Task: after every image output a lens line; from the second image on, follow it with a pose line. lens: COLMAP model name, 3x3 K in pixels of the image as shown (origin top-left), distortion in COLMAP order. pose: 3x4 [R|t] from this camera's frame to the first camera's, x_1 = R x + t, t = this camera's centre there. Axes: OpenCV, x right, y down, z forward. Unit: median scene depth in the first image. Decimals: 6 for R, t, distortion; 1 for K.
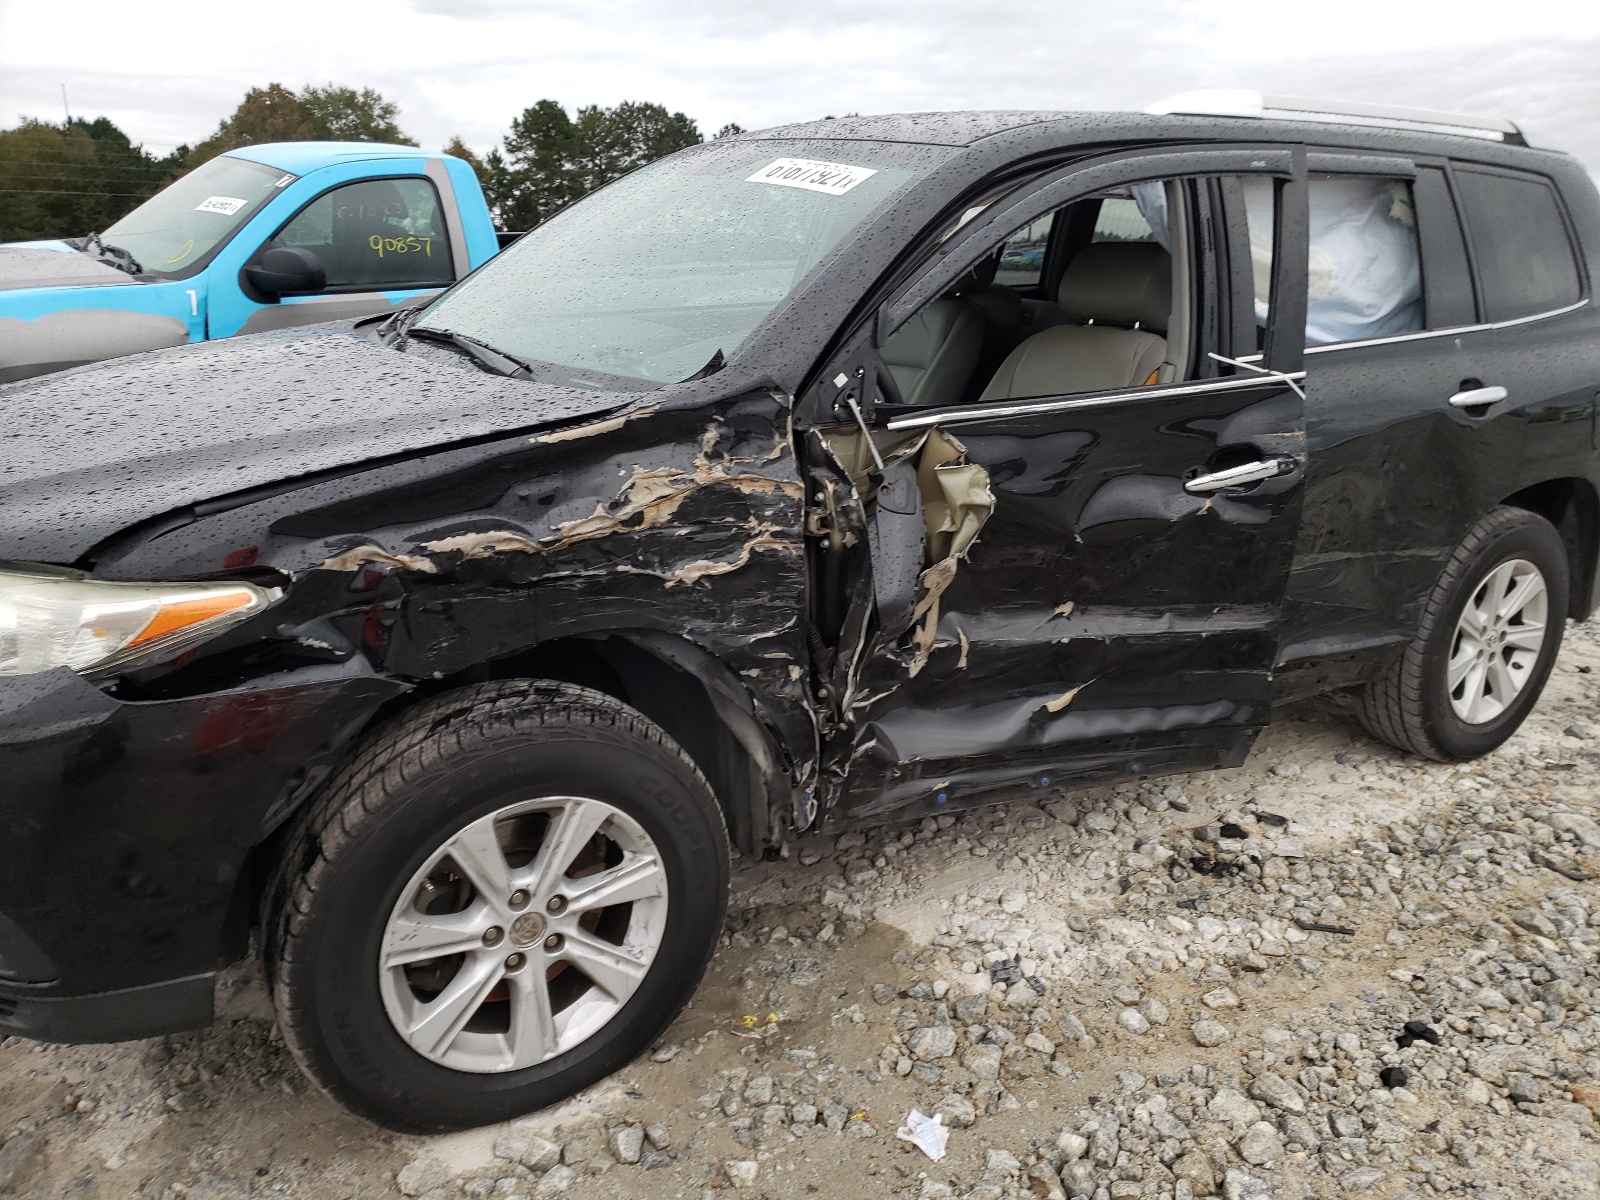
lens RADIAL K [[1216.3, 0, 800.0], [0, 1216.3, 600.0], [0, 0, 1]] dist [0.110756, -0.132297]
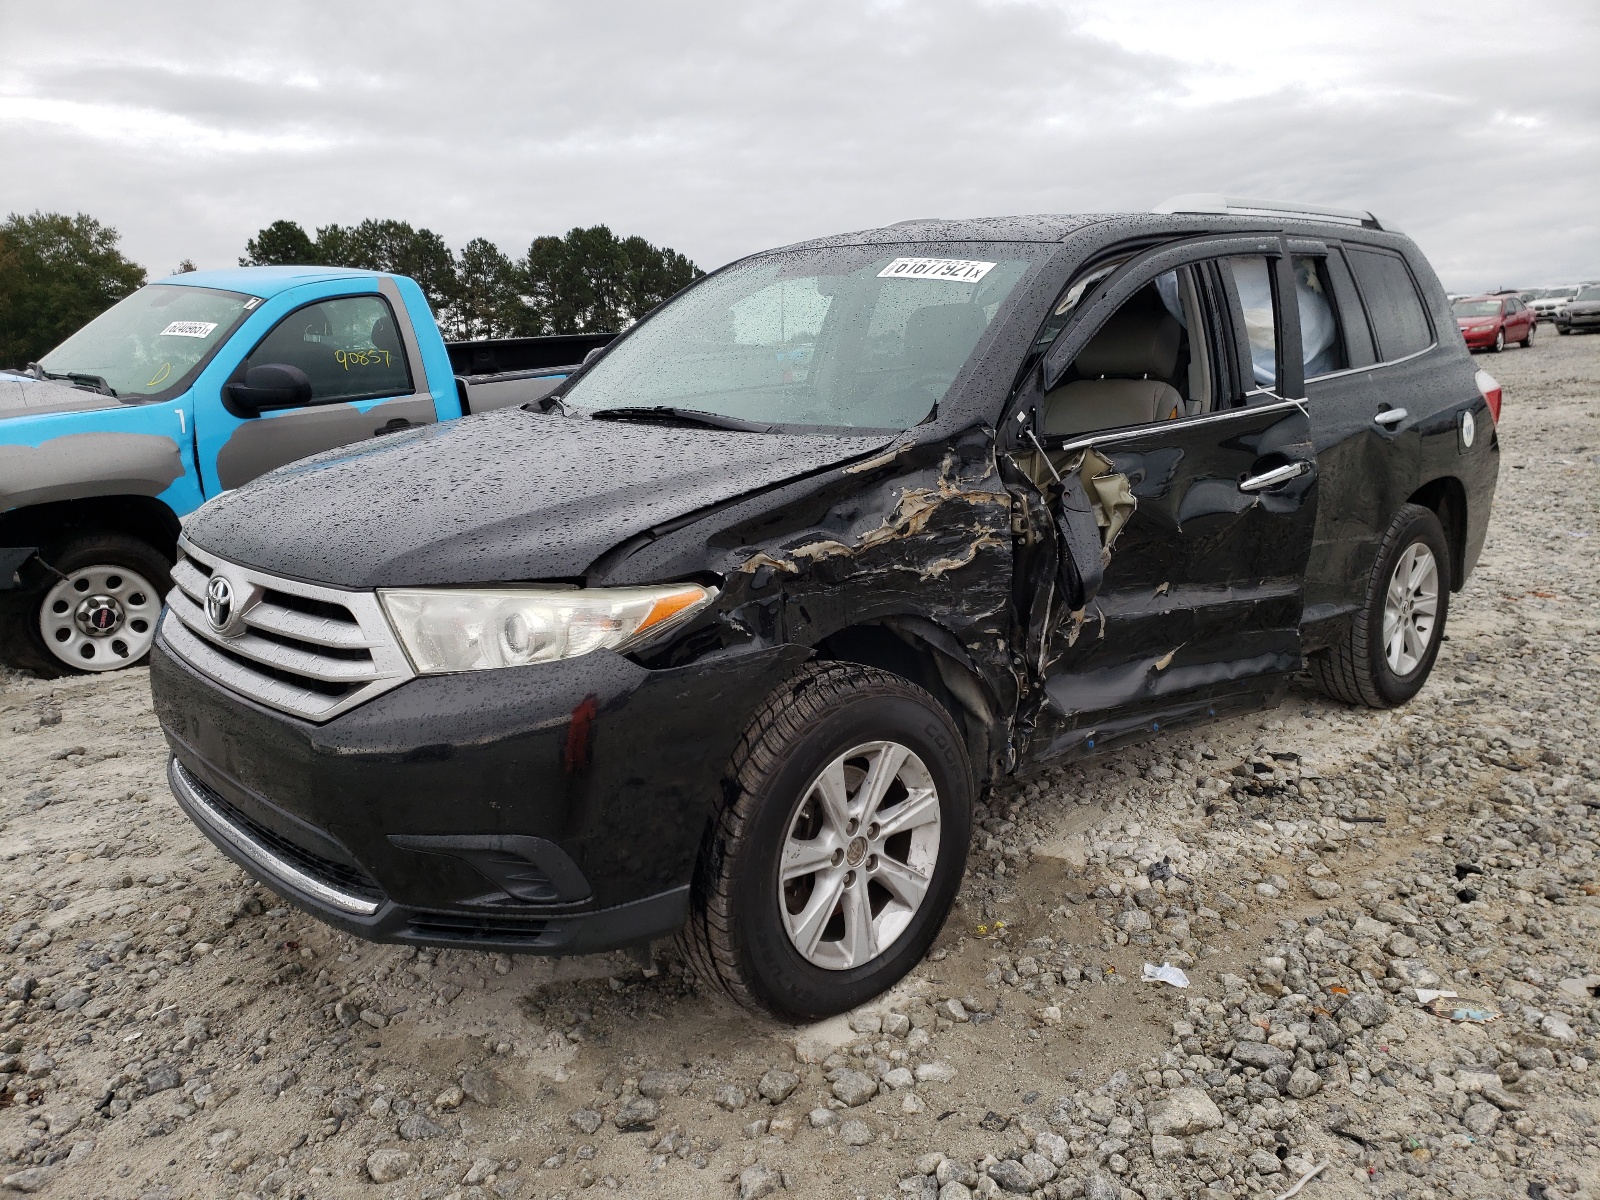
lens RADIAL K [[1214.7, 0, 796.5], [0, 1214.7, 614.8], [0, 0, 1]] dist [0.119668, -0.153584]
pose [[0.981409, -0.087383, 0.170883, -0.414894], [0.098675, 0.993385, -0.058730, 0.078882], [-0.164620, 0.074500, 0.983539, -0.222384]]
